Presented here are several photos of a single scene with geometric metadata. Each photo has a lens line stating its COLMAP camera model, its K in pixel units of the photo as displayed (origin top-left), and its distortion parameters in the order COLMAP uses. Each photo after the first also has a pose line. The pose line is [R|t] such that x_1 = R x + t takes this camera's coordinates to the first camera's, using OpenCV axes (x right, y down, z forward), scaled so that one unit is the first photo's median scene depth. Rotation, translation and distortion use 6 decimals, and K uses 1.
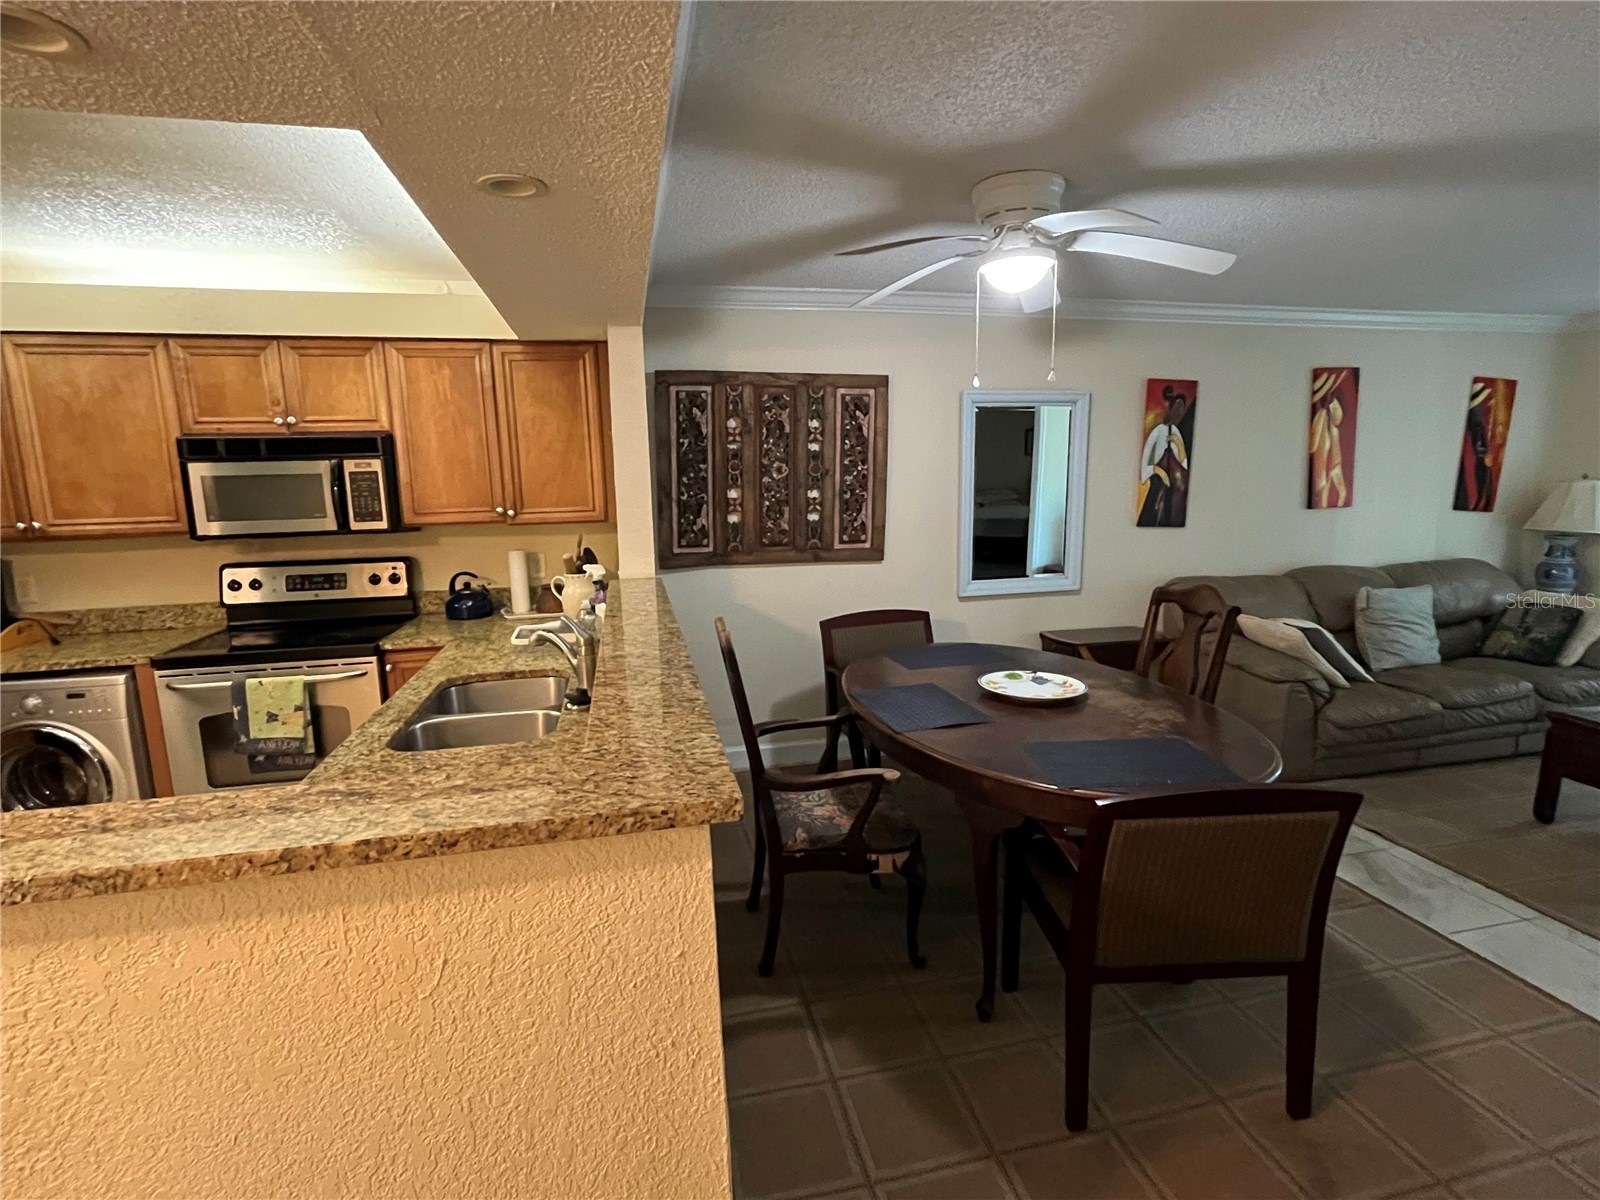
lens RADIAL K [[766.1, 0, 792.4], [0, 766.1, 598.8], [0, 0, 1]] dist [-0.002985, -0.001012]
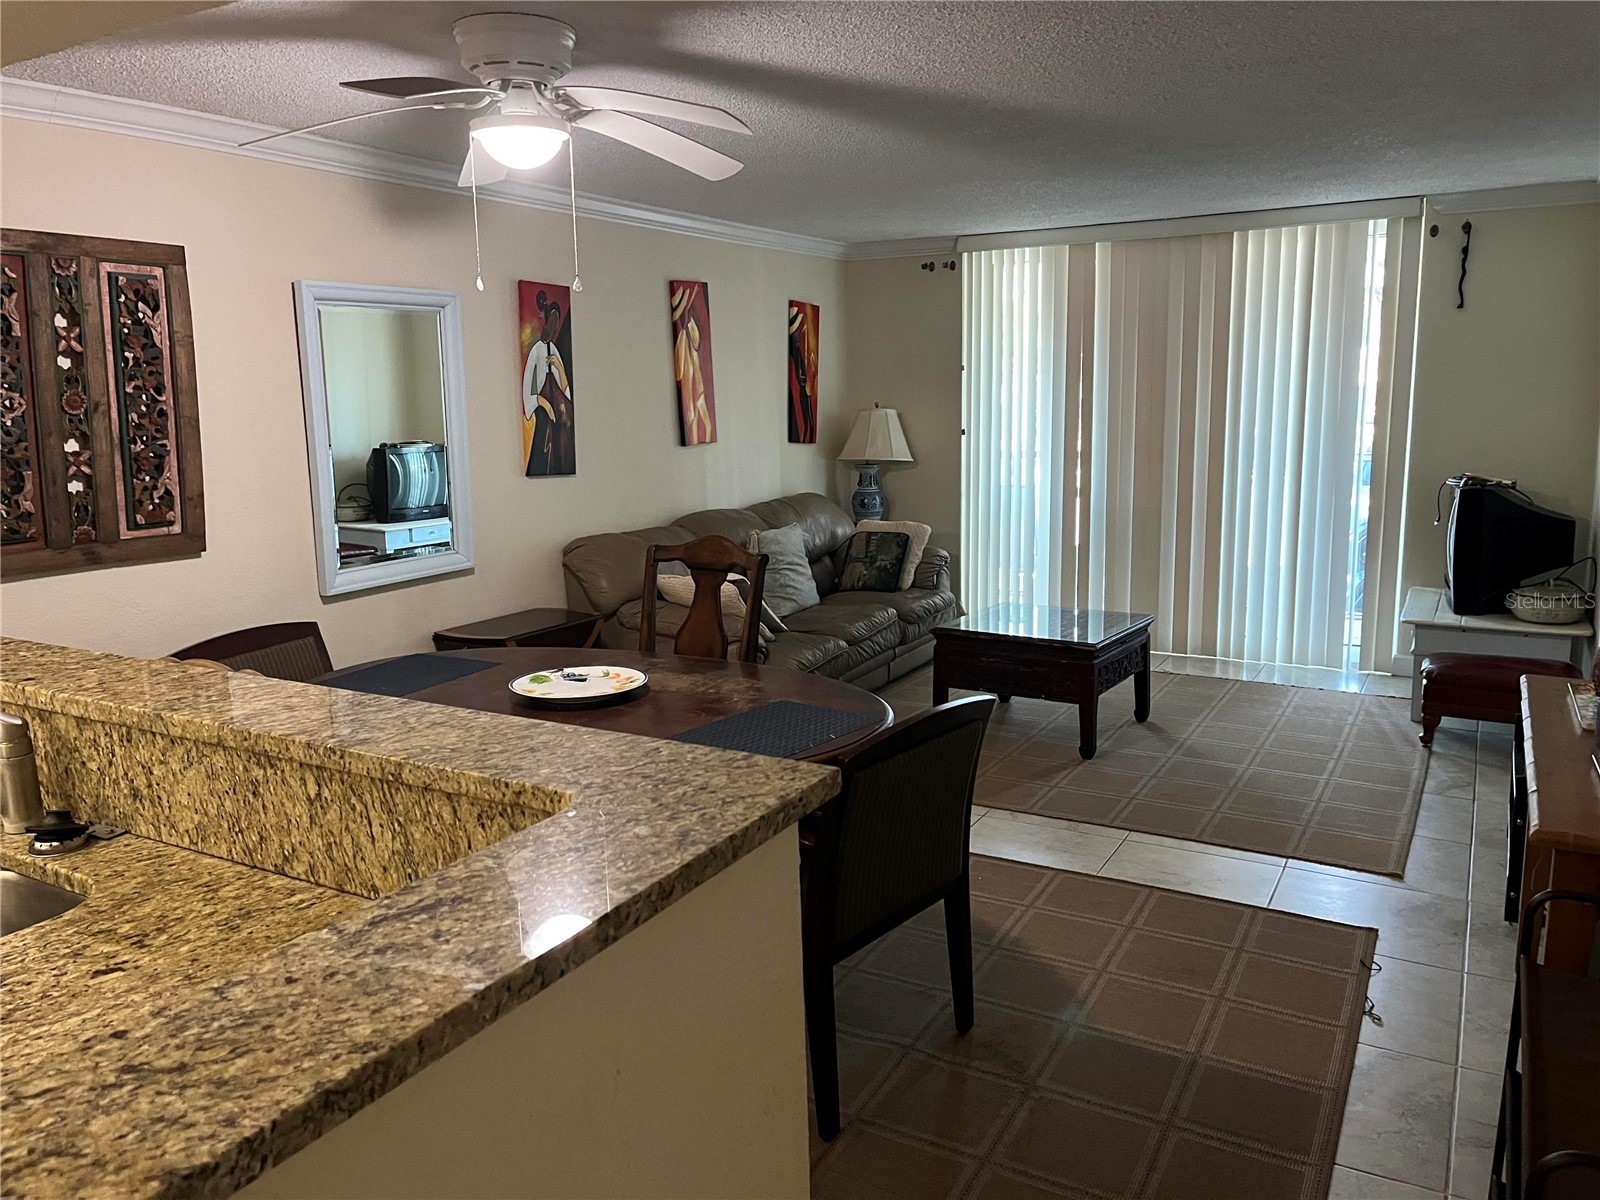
lens RADIAL K [[1197.7, 0, 797.8], [0, 1197.7, 605.7], [0, 0, 1]] dist [0.029586, -0.032482]
pose [[0.666344, -0.129830, 0.734255, -0.347693], [0.126044, 0.990166, 0.060694, -0.008426], [-0.734914, 0.052105, 0.676155, 0.015233]]
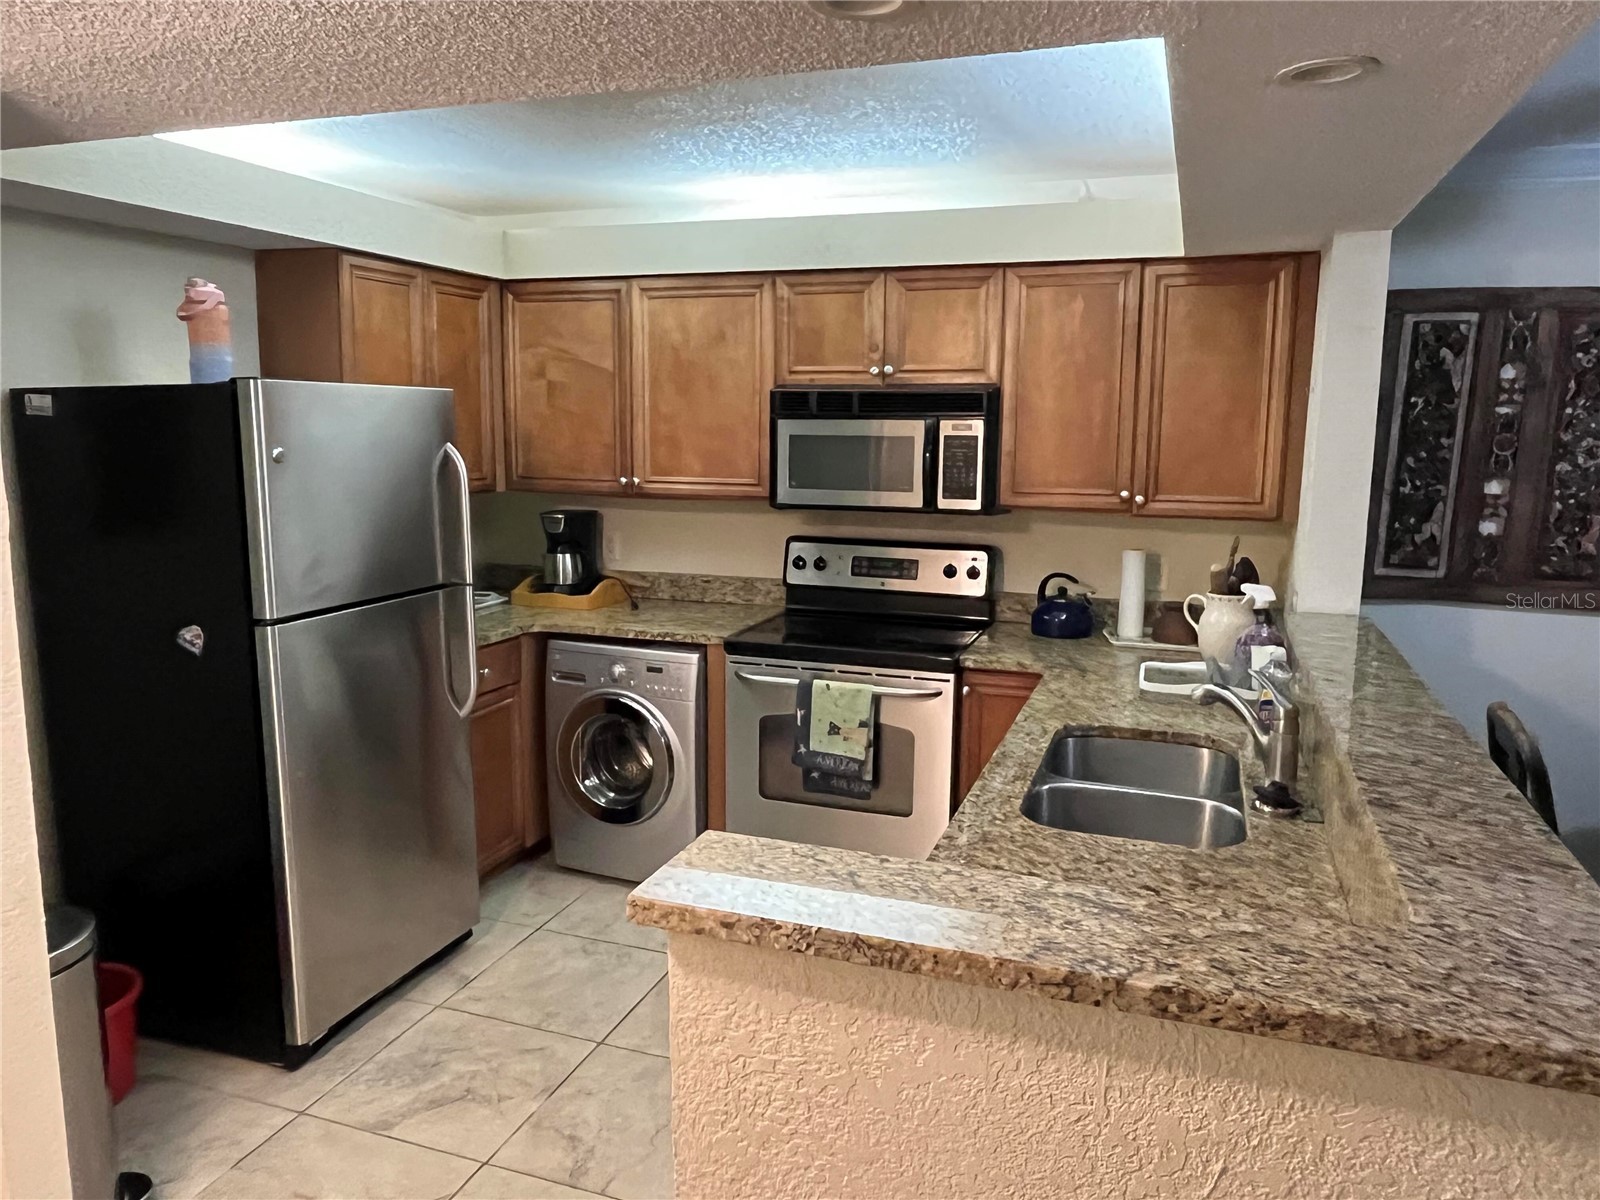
lens RADIAL K [[1107.4, 0, 796.6], [0, 1107.4, 588.6], [0, 0, 1]] dist [0.006647, -0.006073]
pose [[0.845913, 0.109342, -0.521992, -0.092301], [-0.112760, 0.993299, 0.025333, -0.020104], [0.521264, 0.037430, 0.852574, -0.046664]]
